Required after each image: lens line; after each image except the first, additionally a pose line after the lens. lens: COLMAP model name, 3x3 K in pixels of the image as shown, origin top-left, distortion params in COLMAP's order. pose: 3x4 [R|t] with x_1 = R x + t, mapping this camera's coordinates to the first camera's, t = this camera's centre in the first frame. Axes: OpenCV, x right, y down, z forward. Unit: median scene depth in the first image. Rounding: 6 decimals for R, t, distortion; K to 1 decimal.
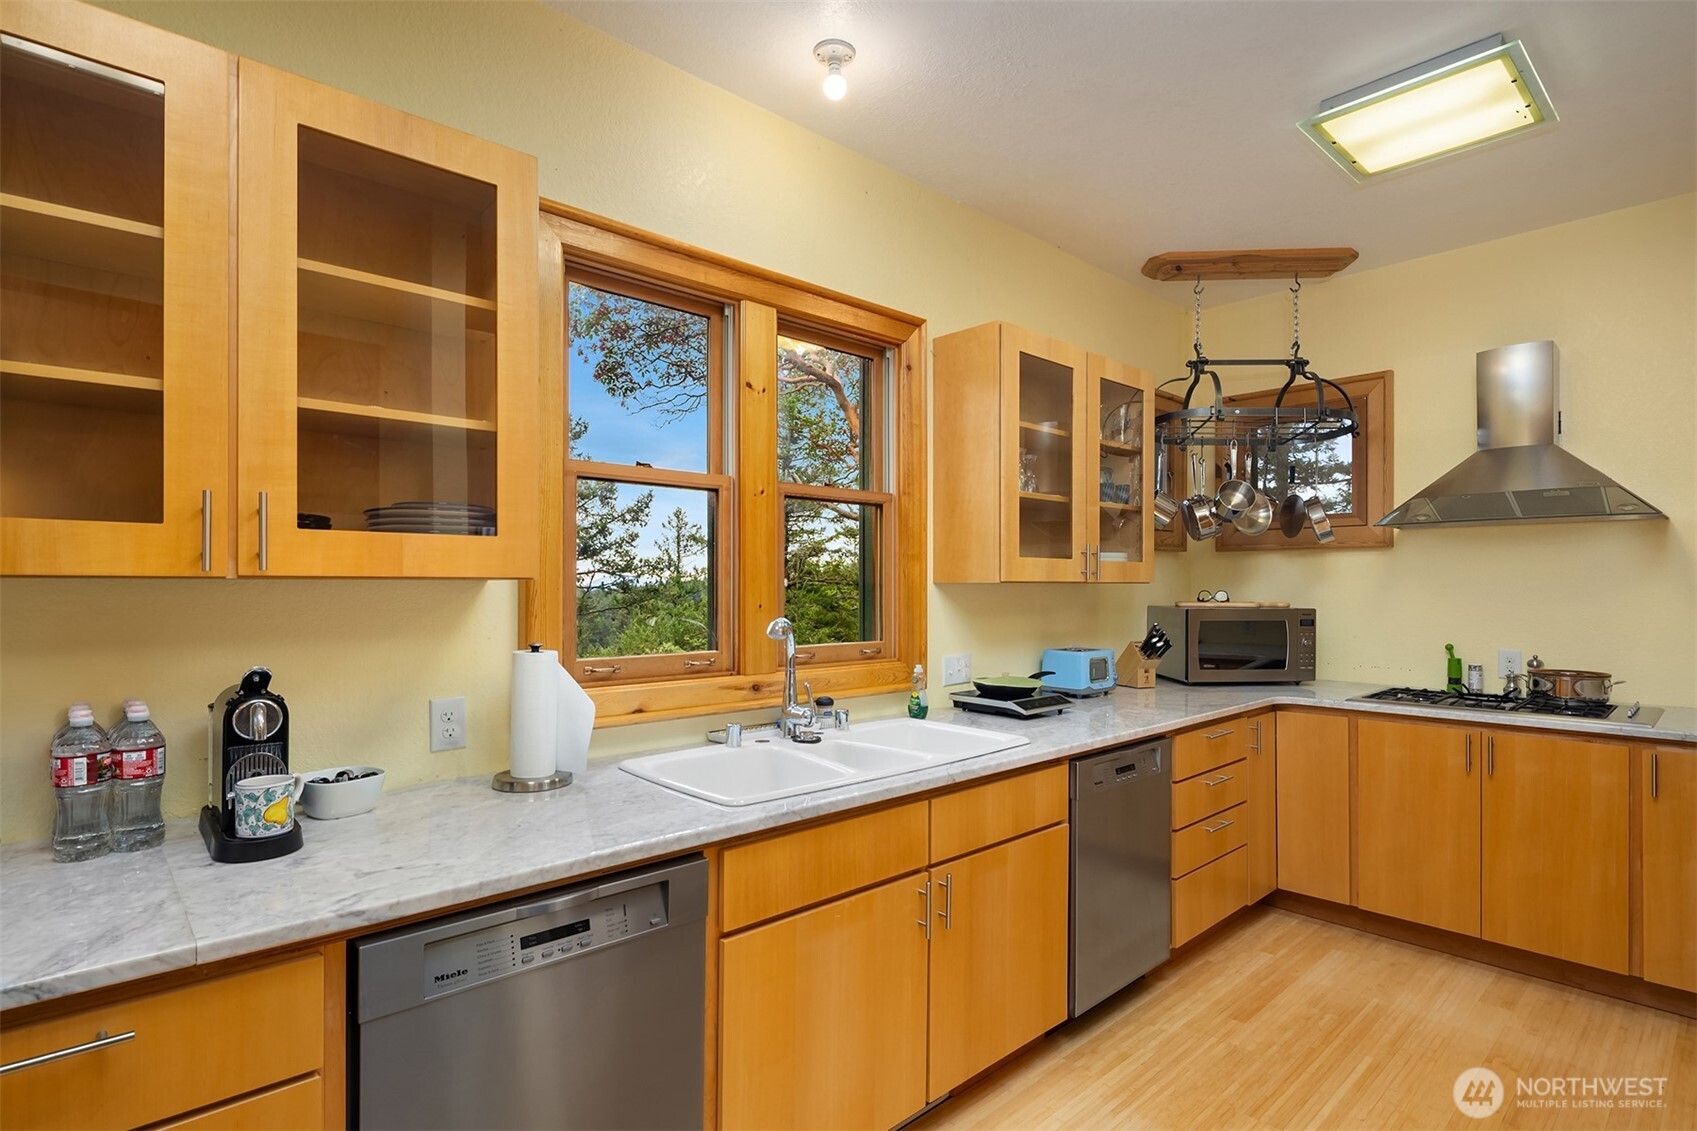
lens RADIAL K [[824.4, 0, 847.4], [0, 824.4, 582.6], [0, 0, 1]] dist [0.000410, 0.000568]
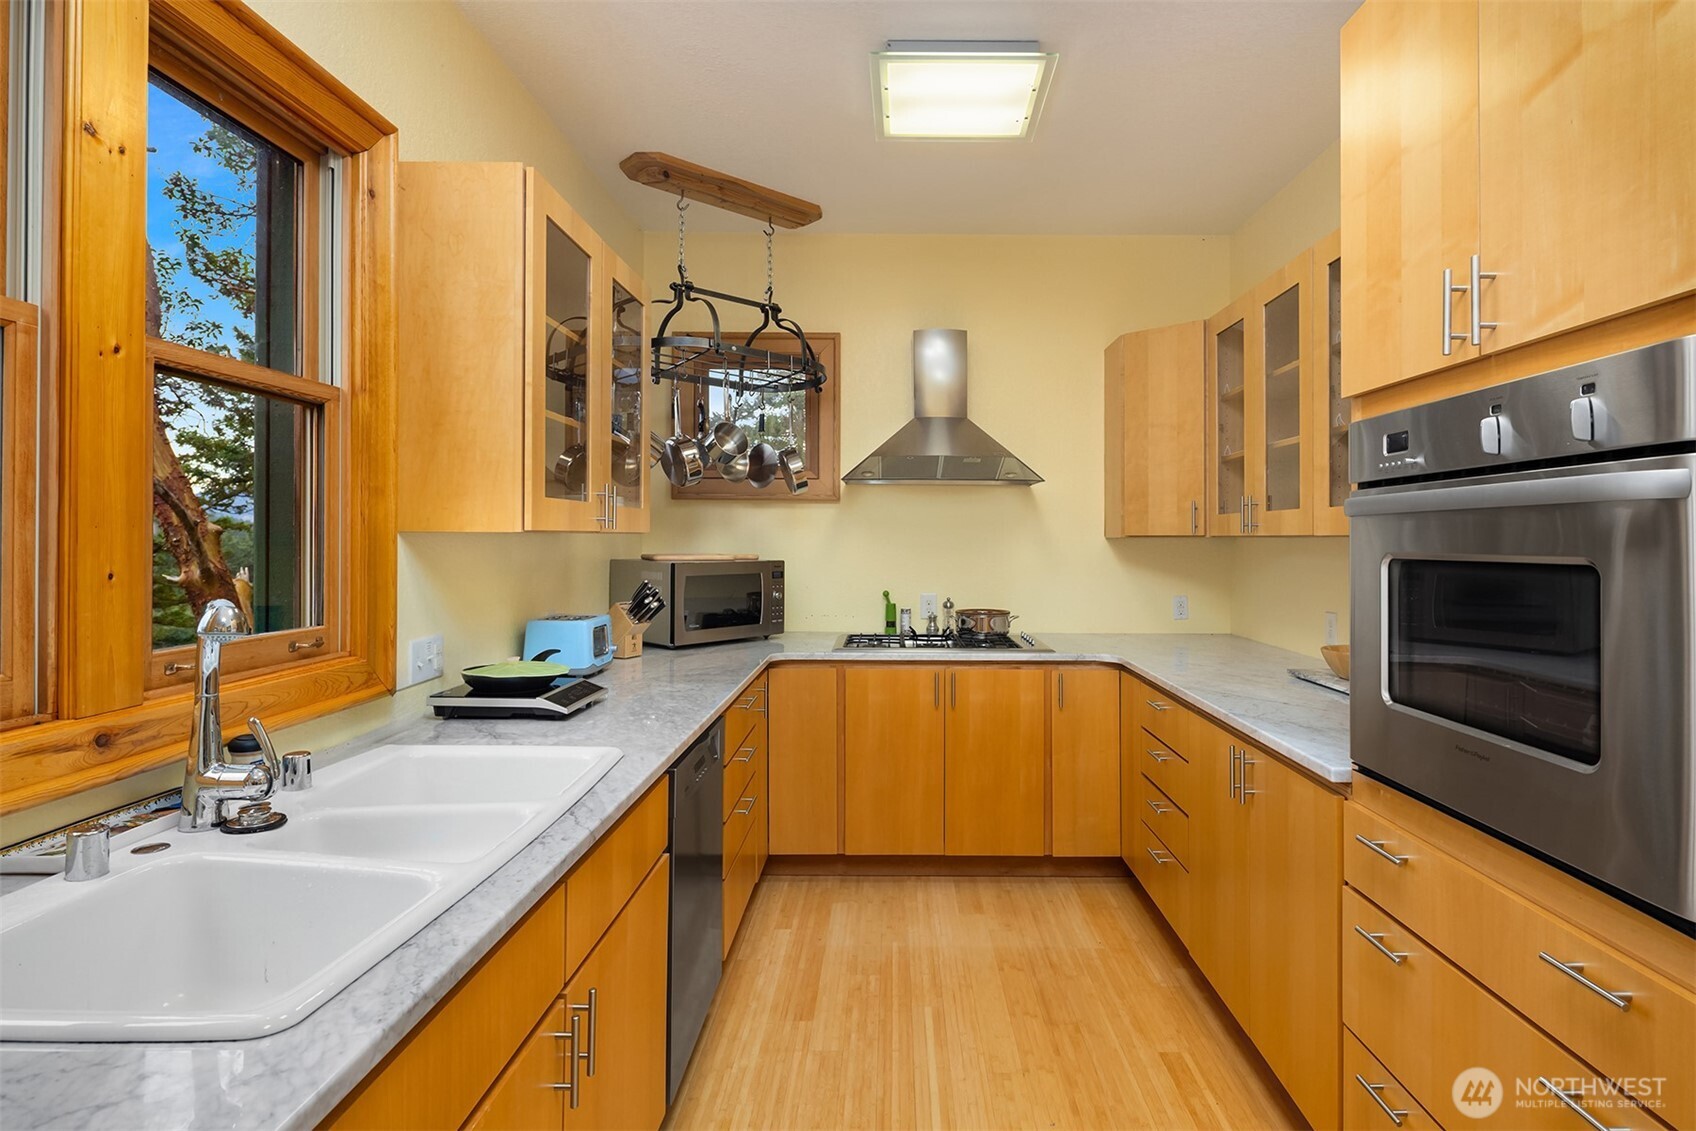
lens RADIAL K [[872.5, 0, 881.5], [0, 872.5, 531.3], [0, 0, 1]] dist [0.000913, -0.001508]
pose [[0.680900, 0.008389, 0.732328, -0.145938], [-0.008183, 0.999959, -0.003847, -0.000235], [-0.732330, -0.003373, 0.680941, 0.246100]]
